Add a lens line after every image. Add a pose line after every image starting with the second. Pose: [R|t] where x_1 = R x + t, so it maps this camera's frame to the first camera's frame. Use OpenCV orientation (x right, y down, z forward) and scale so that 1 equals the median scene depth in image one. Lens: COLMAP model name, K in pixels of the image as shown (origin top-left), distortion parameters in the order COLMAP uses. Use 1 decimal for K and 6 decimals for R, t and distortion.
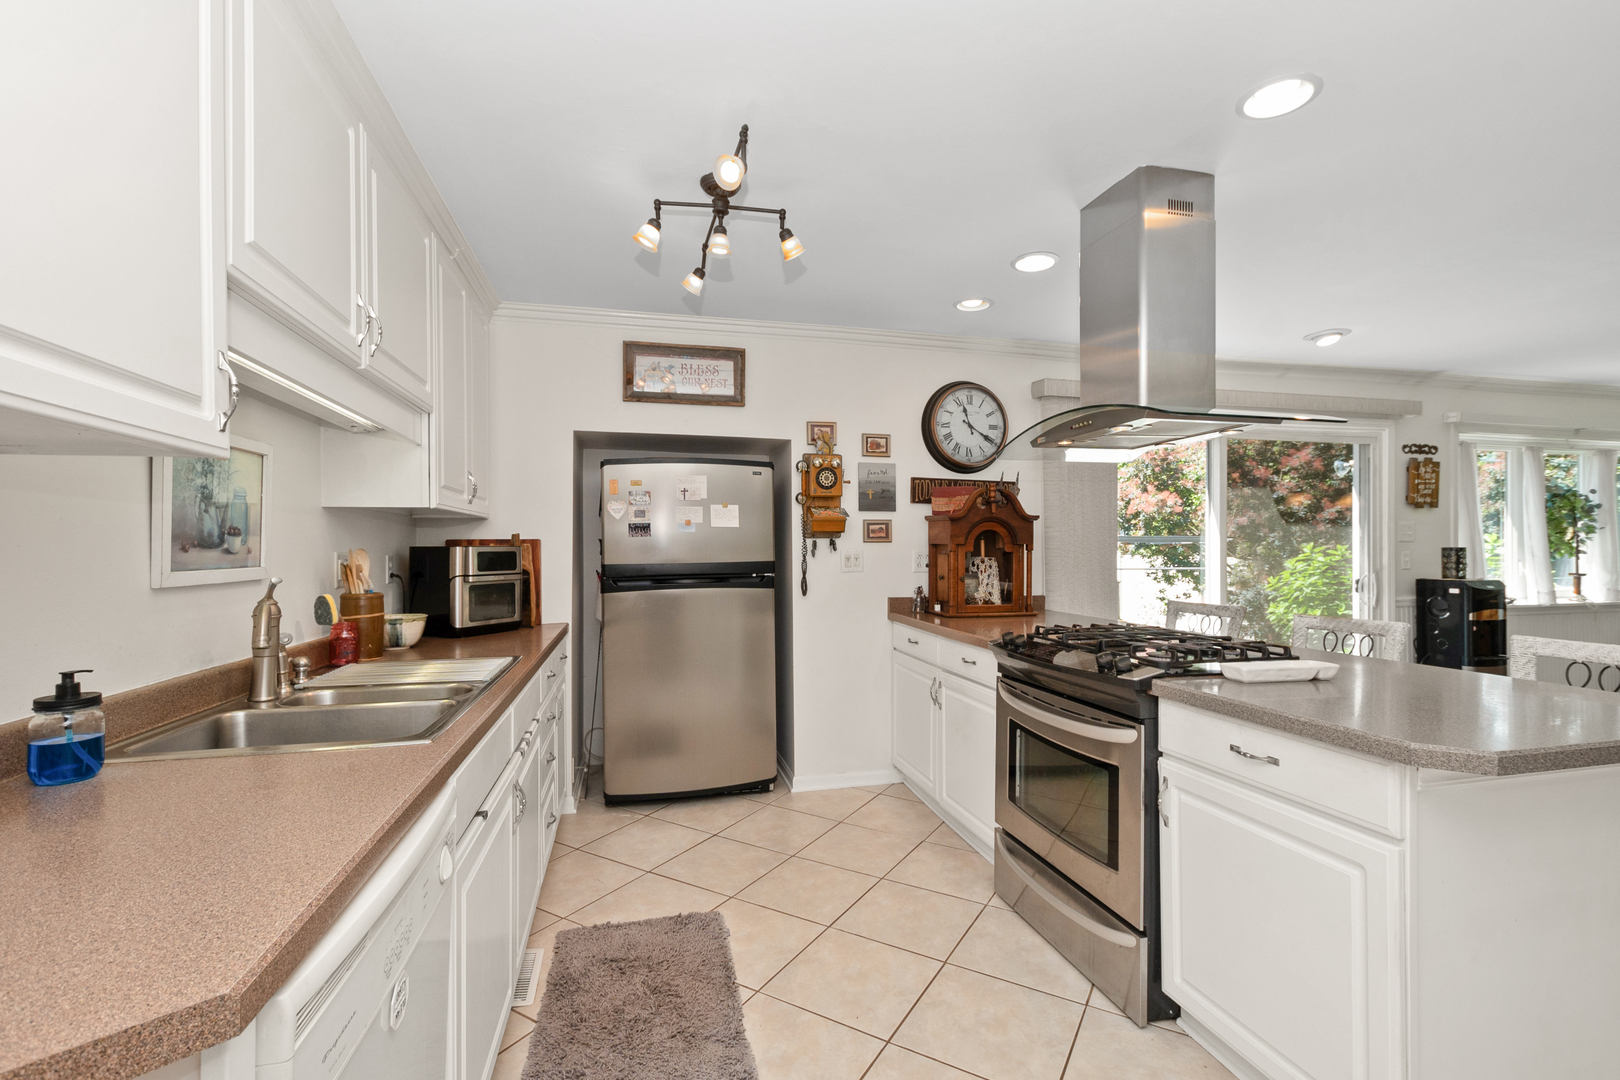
lens RADIAL K [[704.1, 0, 810.0], [0, 704.1, 540.0], [0, 0, 1]] dist [0.003615, 0.000005]
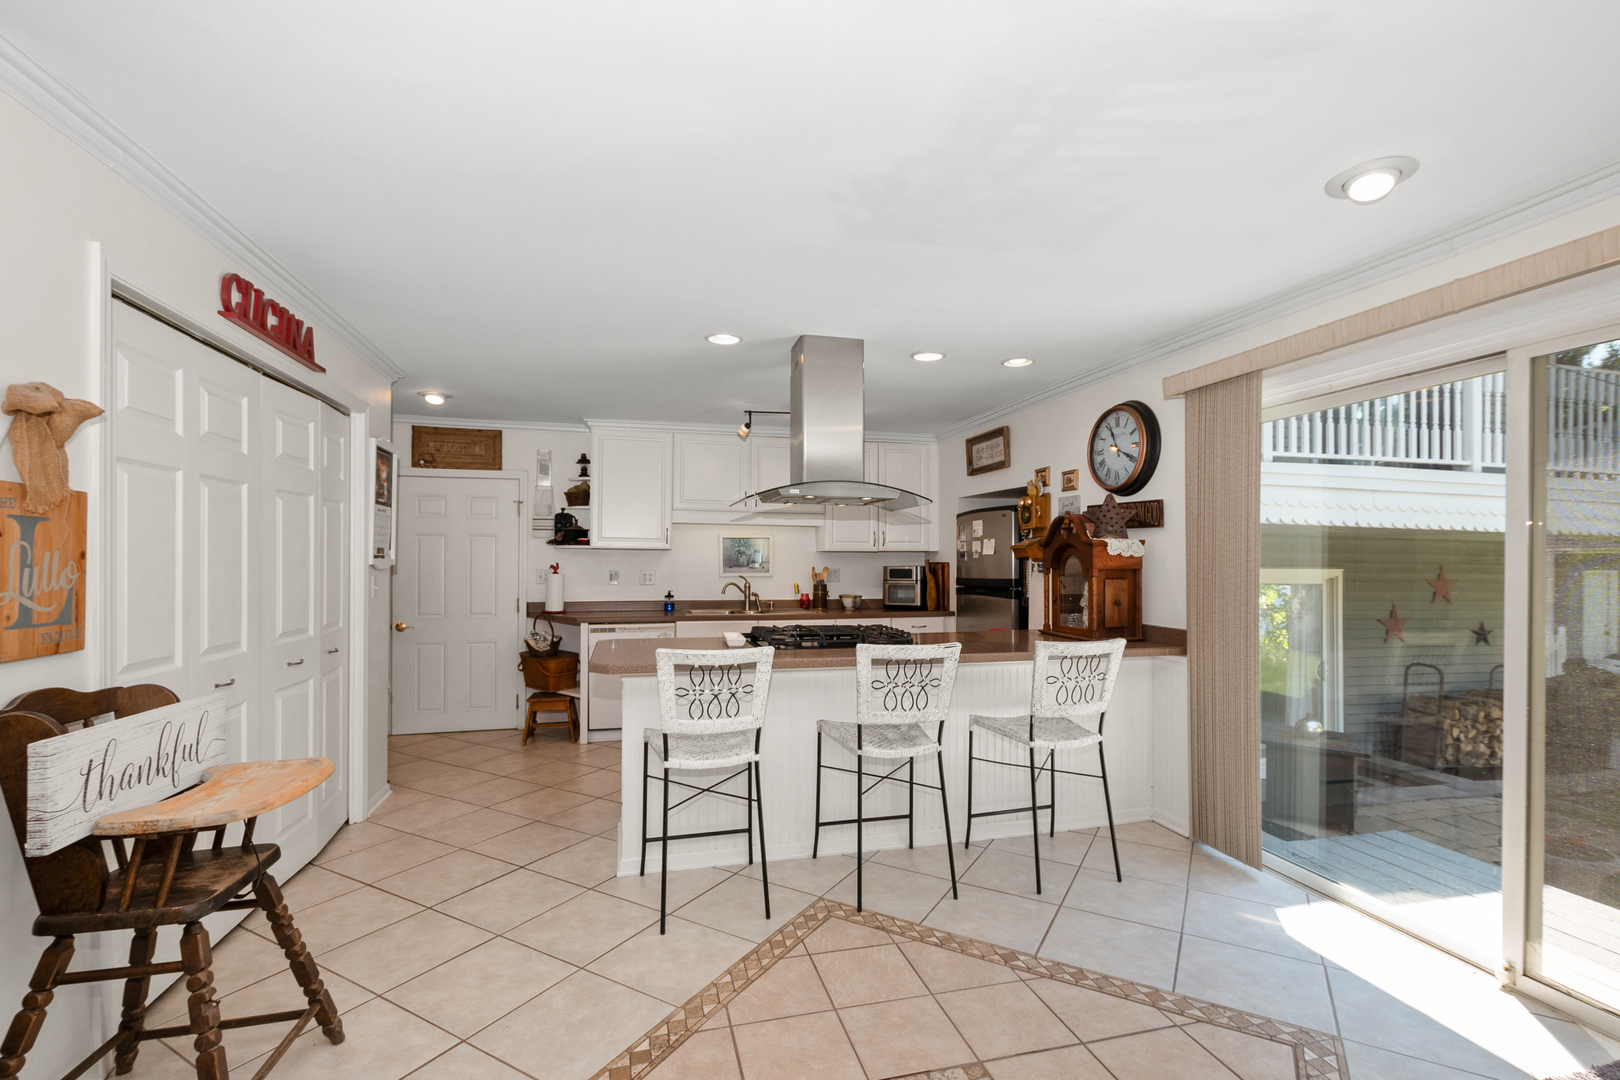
lens RADIAL K [[704.1, 0, 810.0], [0, 704.1, 540.0], [0, 0, 1]] dist [0.003615, 0.000005]
pose [[0.010687, -0.027598, -0.999562, 1.286212], [-0.002204, 0.999616, -0.027623, -0.006971], [0.999940, 0.002499, 0.010622, 0.601644]]
